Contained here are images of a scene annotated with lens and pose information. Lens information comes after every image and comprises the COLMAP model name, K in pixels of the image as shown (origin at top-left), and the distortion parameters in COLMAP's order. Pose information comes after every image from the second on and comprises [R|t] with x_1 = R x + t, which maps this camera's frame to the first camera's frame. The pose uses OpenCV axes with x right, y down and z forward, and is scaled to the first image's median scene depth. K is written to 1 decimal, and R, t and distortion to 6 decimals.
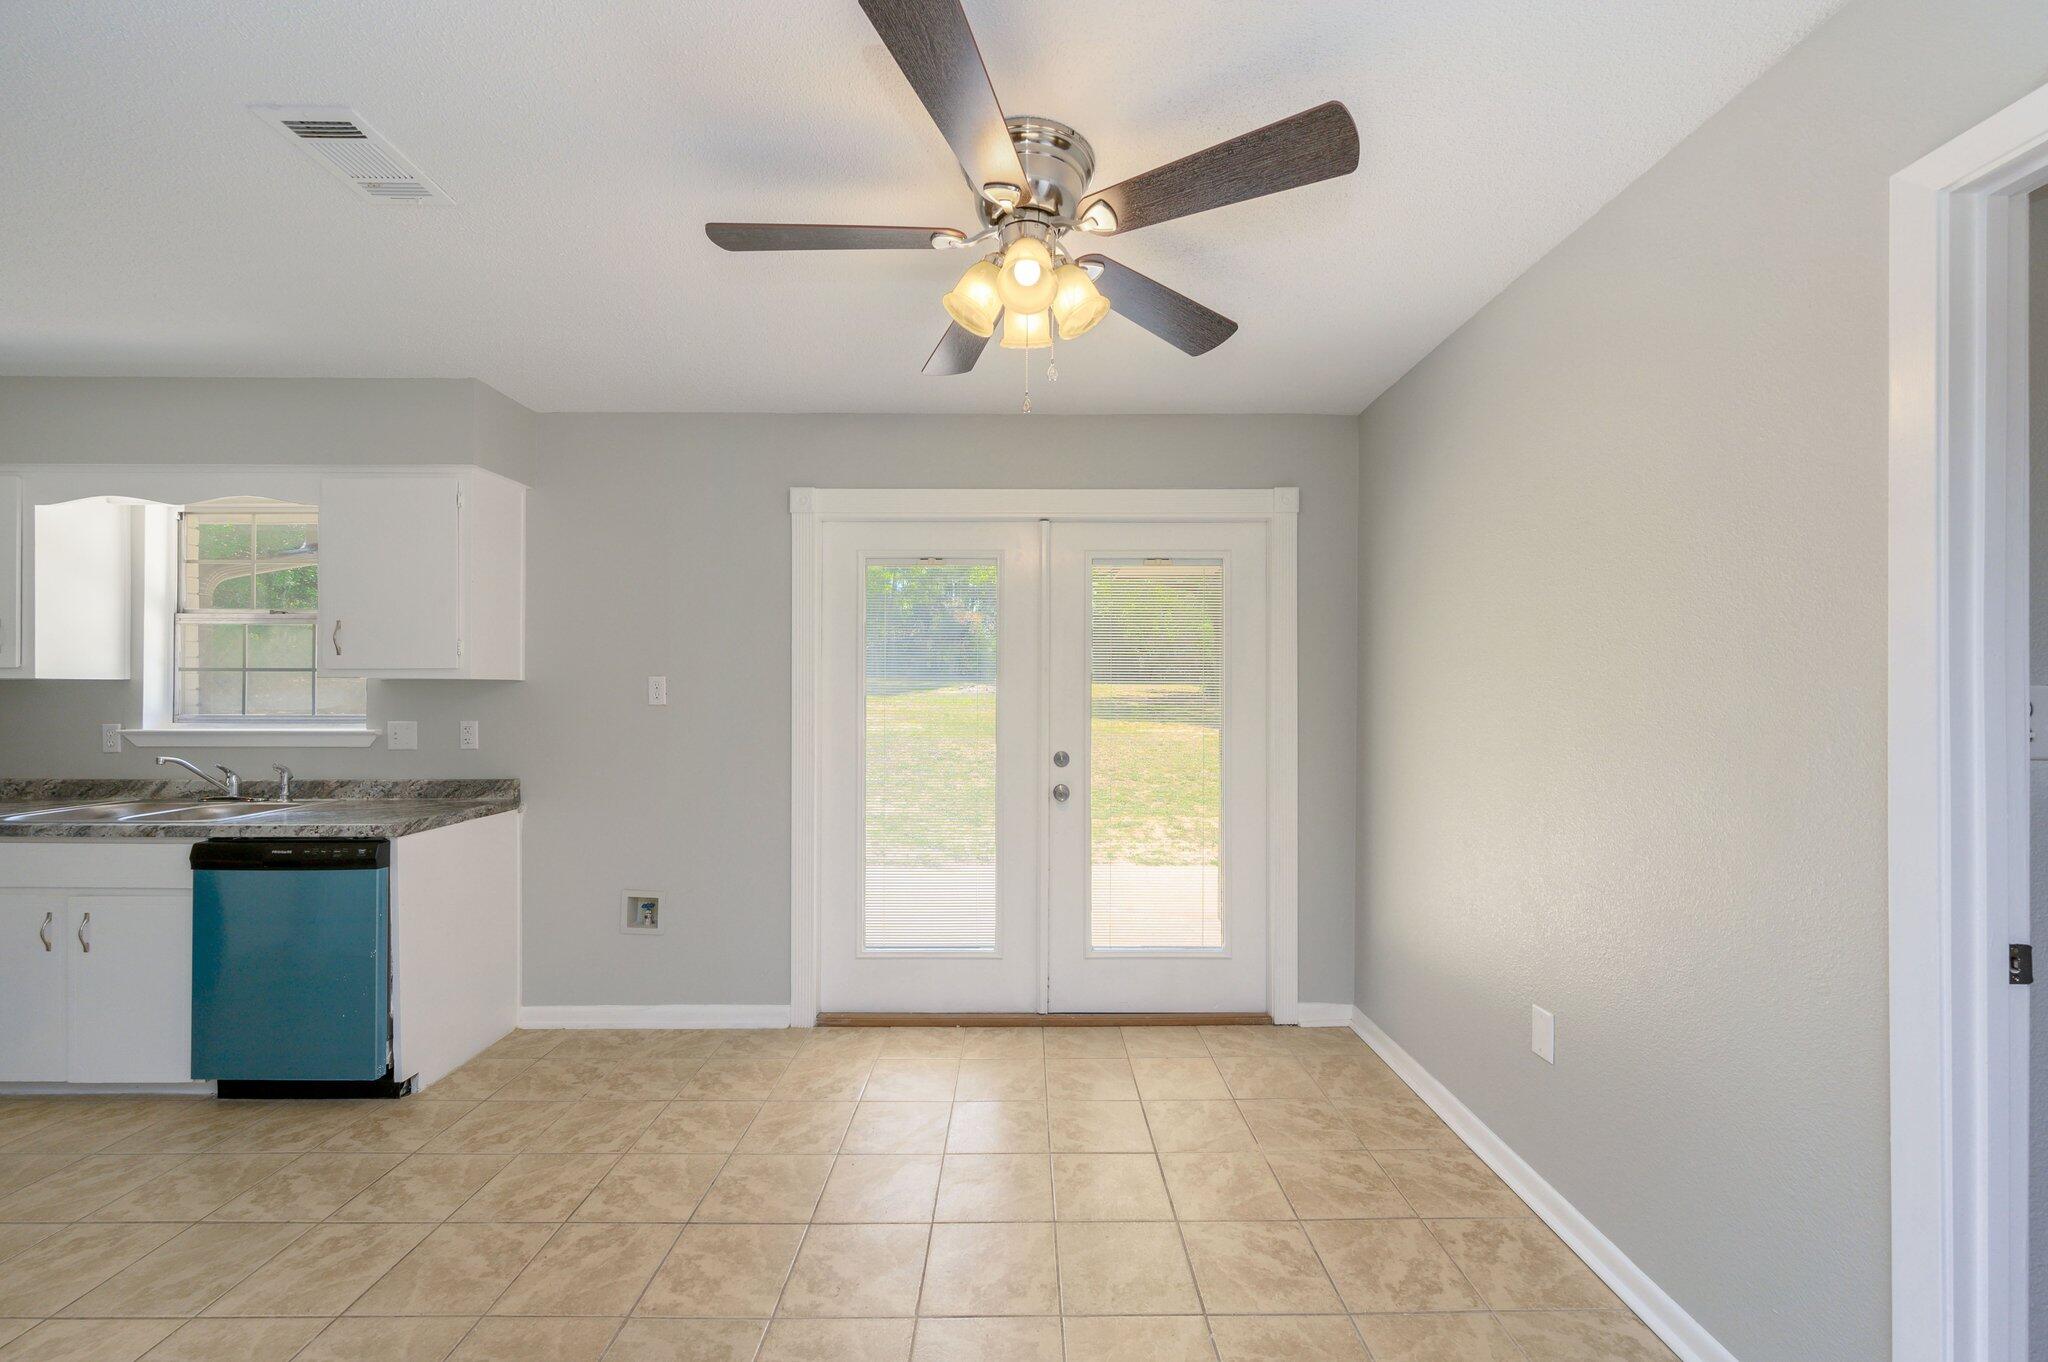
lens RADIAL K [[812.5, 0, 1026.4], [0, 812.5, 690.7], [0, 0, 1]] dist [-0.002950, 0.001060]
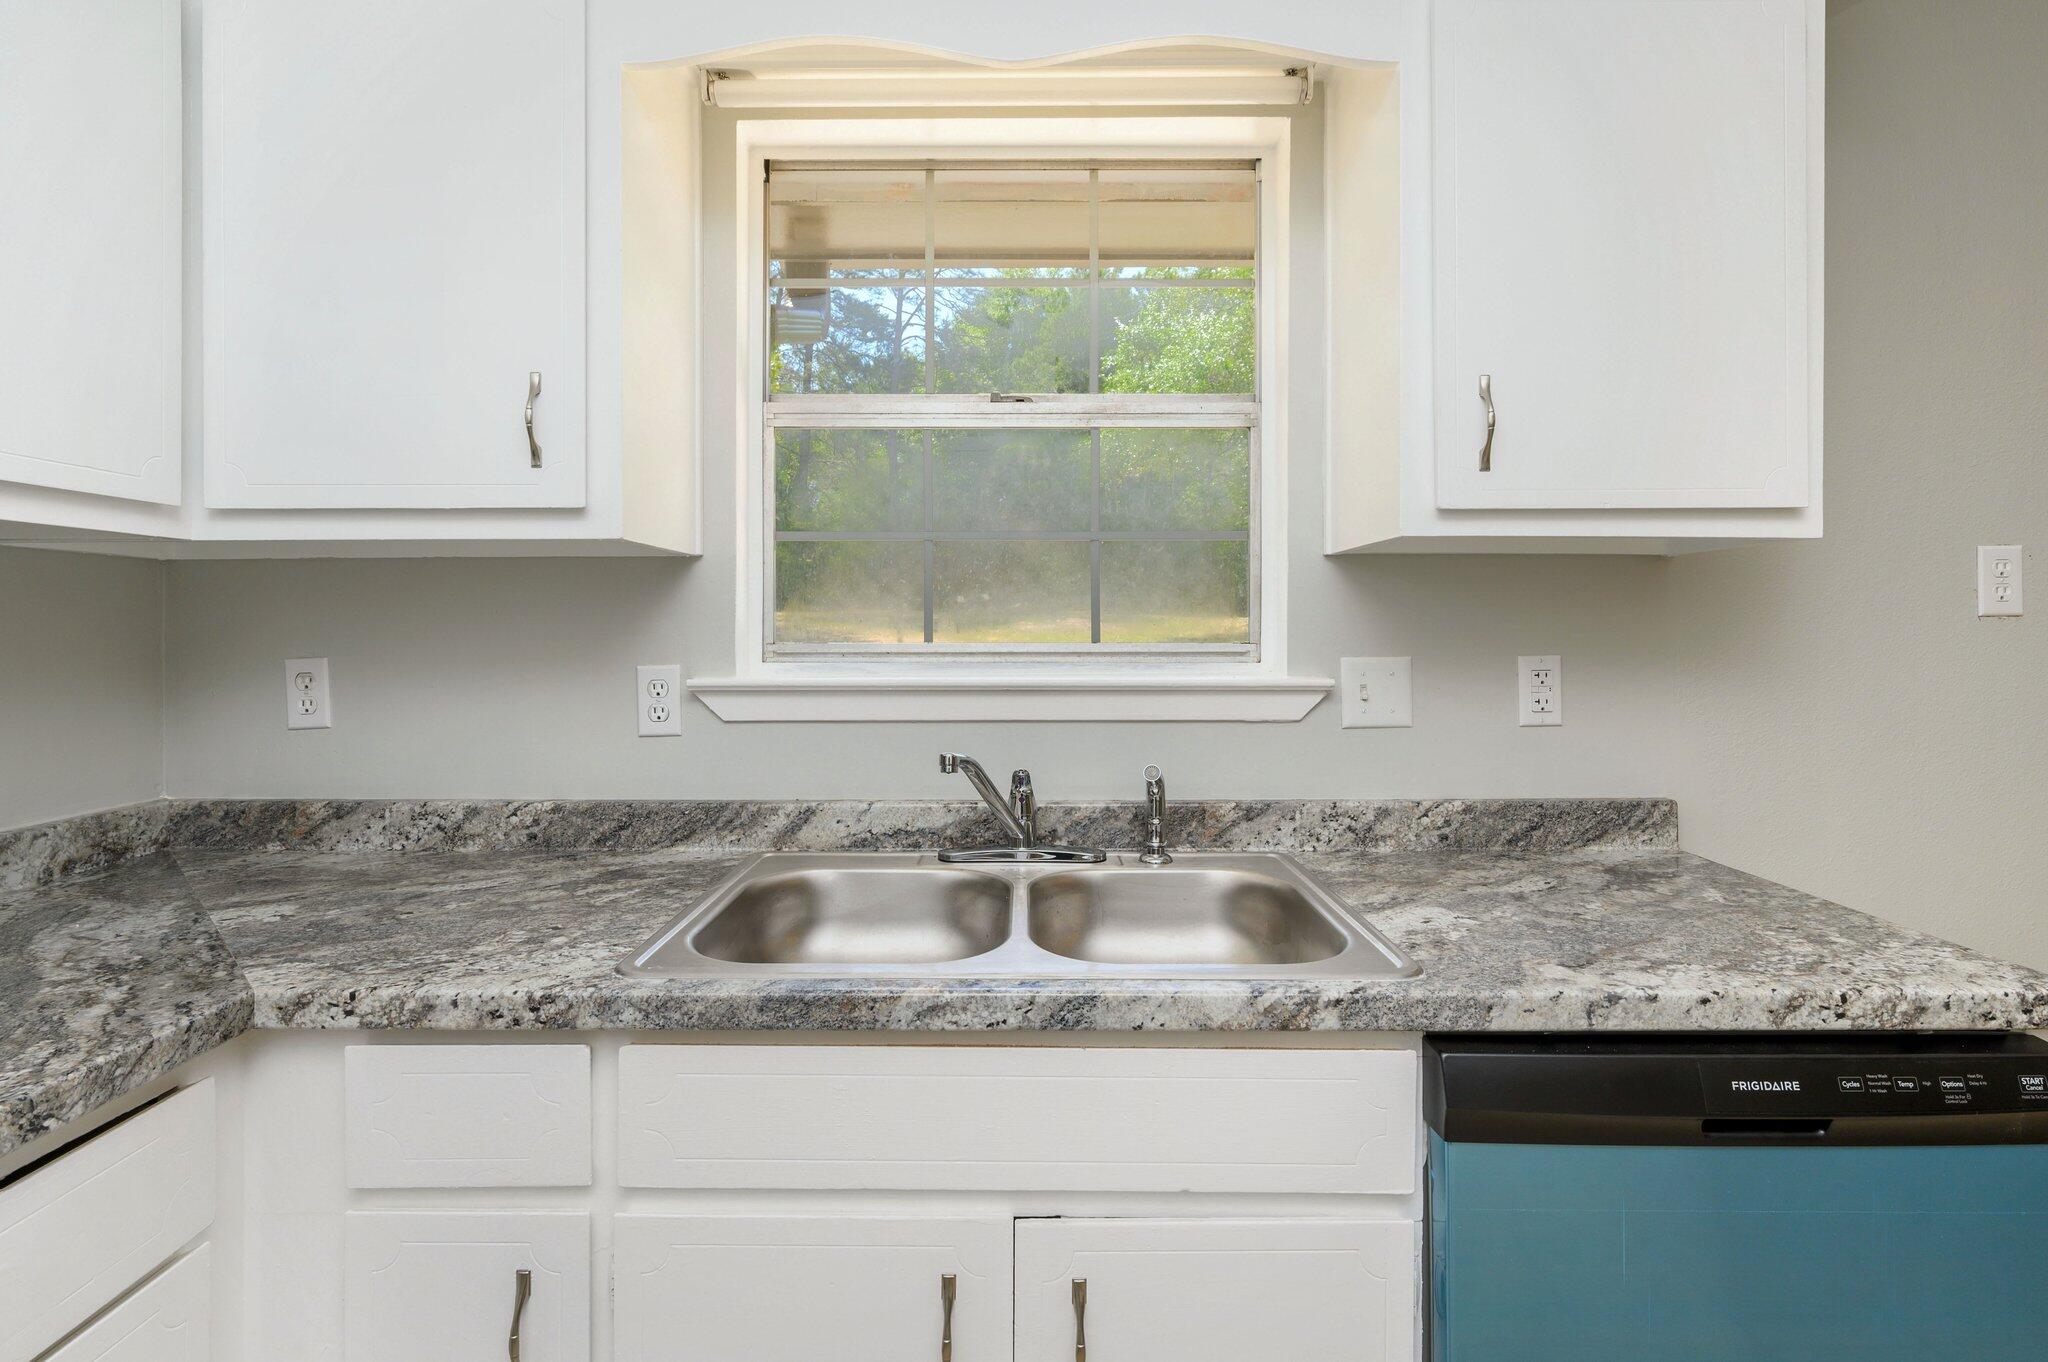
lens RADIAL K [[986.1, 0, 1017.6], [0, 986.1, 634.0], [0, 0, 1]] dist [0.000118, 0.000378]
pose [[0.999998, -0.001661, 0.001254, -0.976447], [0.001655, 0.999988, 0.004616, 0.024056], [-0.001262, -0.004614, 0.999989, 0.519657]]
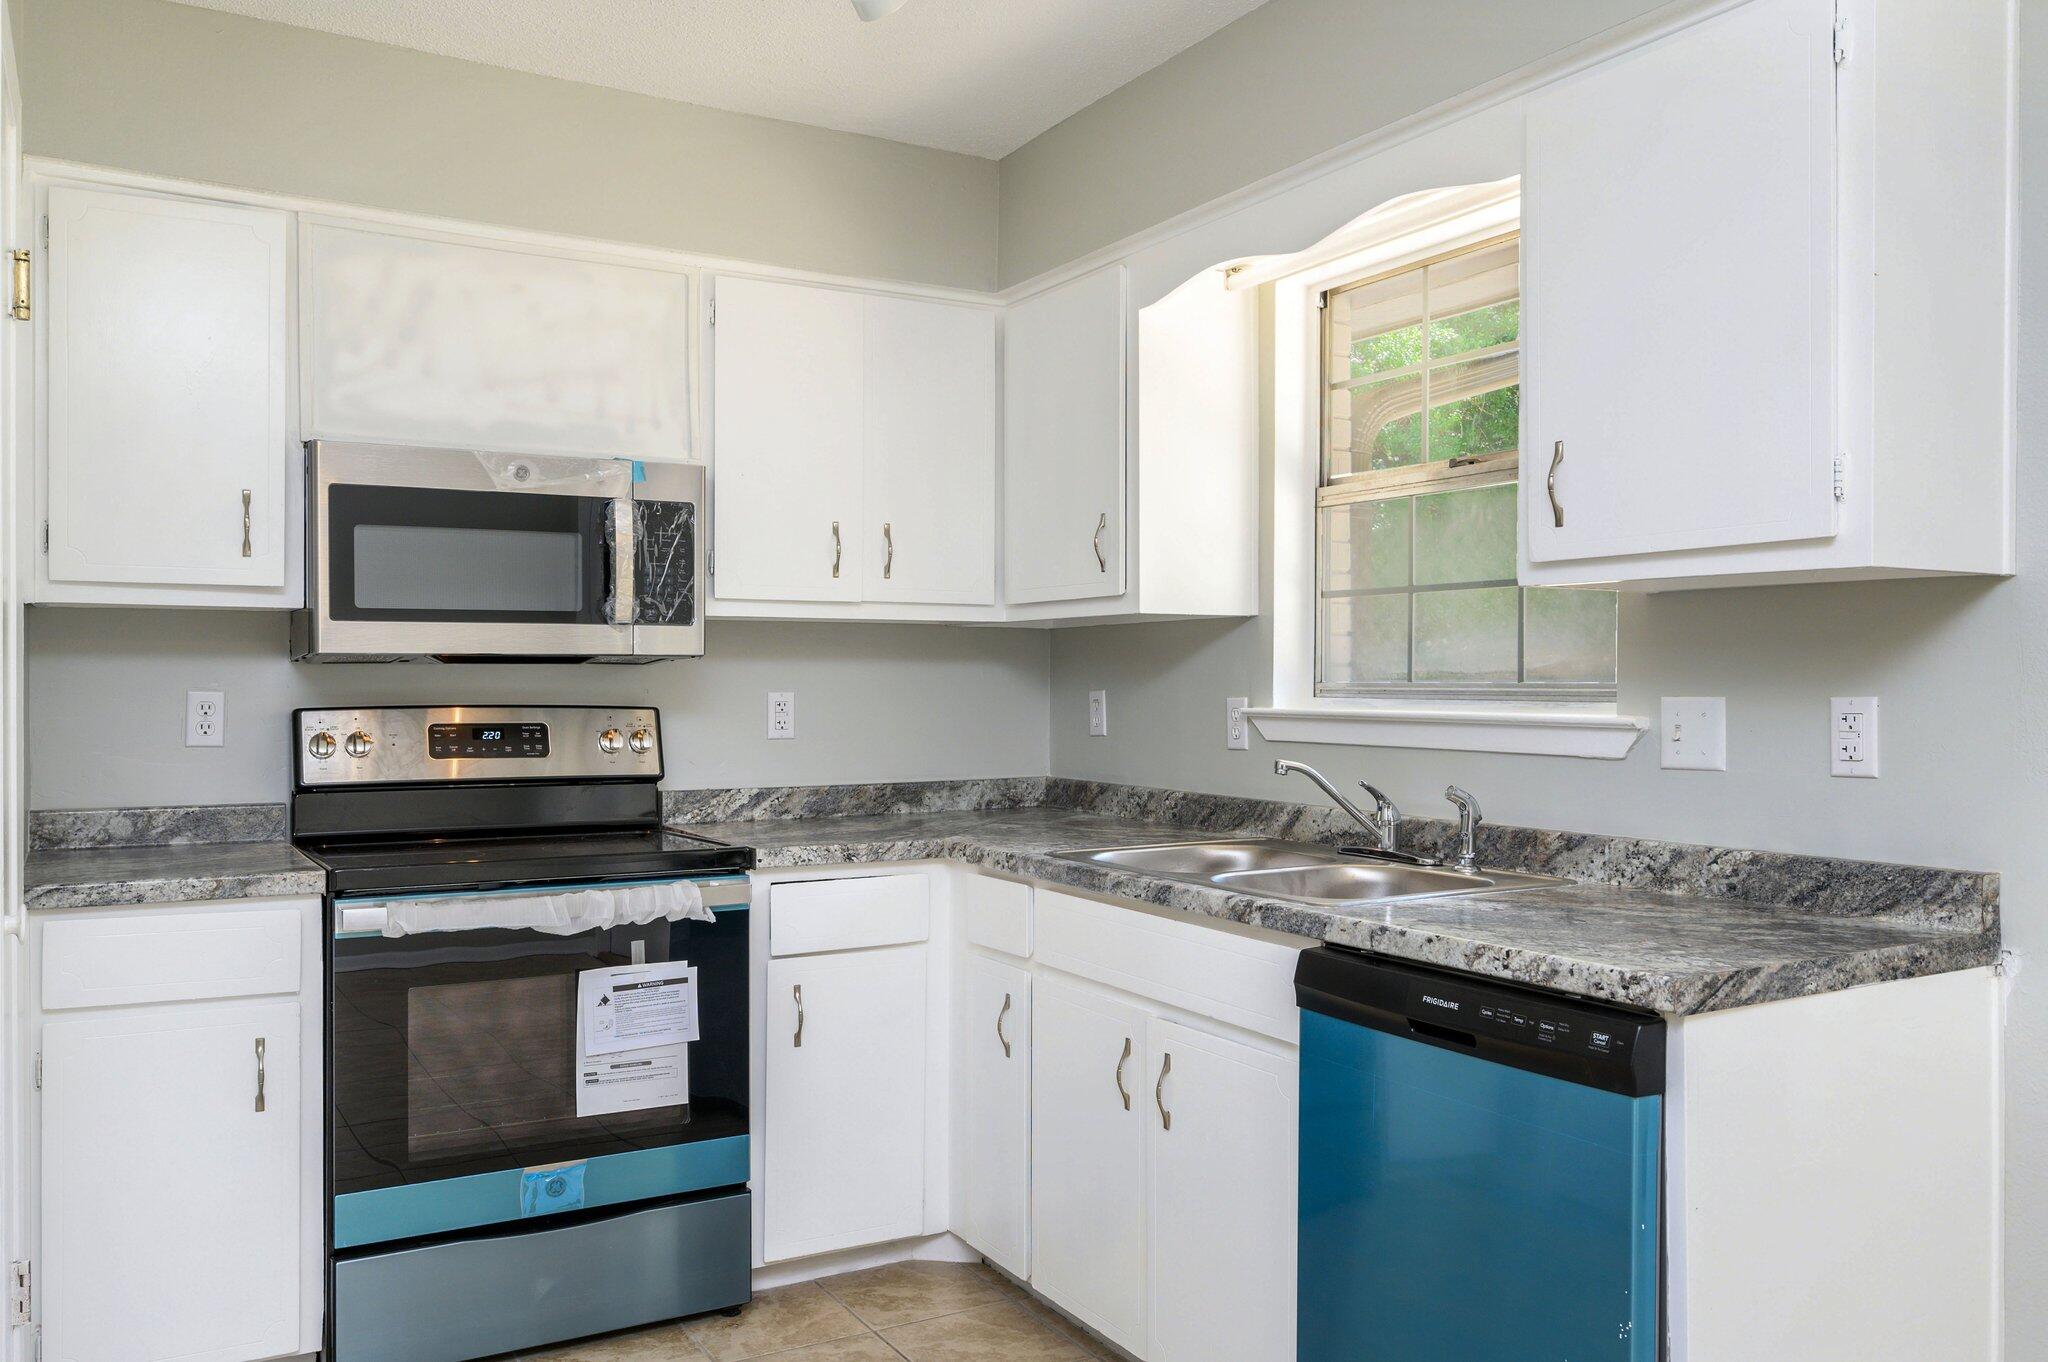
lens RADIAL K [[1597.8, 0, 1028.0], [0, 1597.8, 687.7], [0, 0, 1]] dist [-0.007154, 0.000718]
pose [[0.501666, 0.003566, -0.865054, -0.268949], [0.000950, 0.999989, 0.004673, 0.030066], [0.865061, -0.003166, 0.501657, 0.342529]]
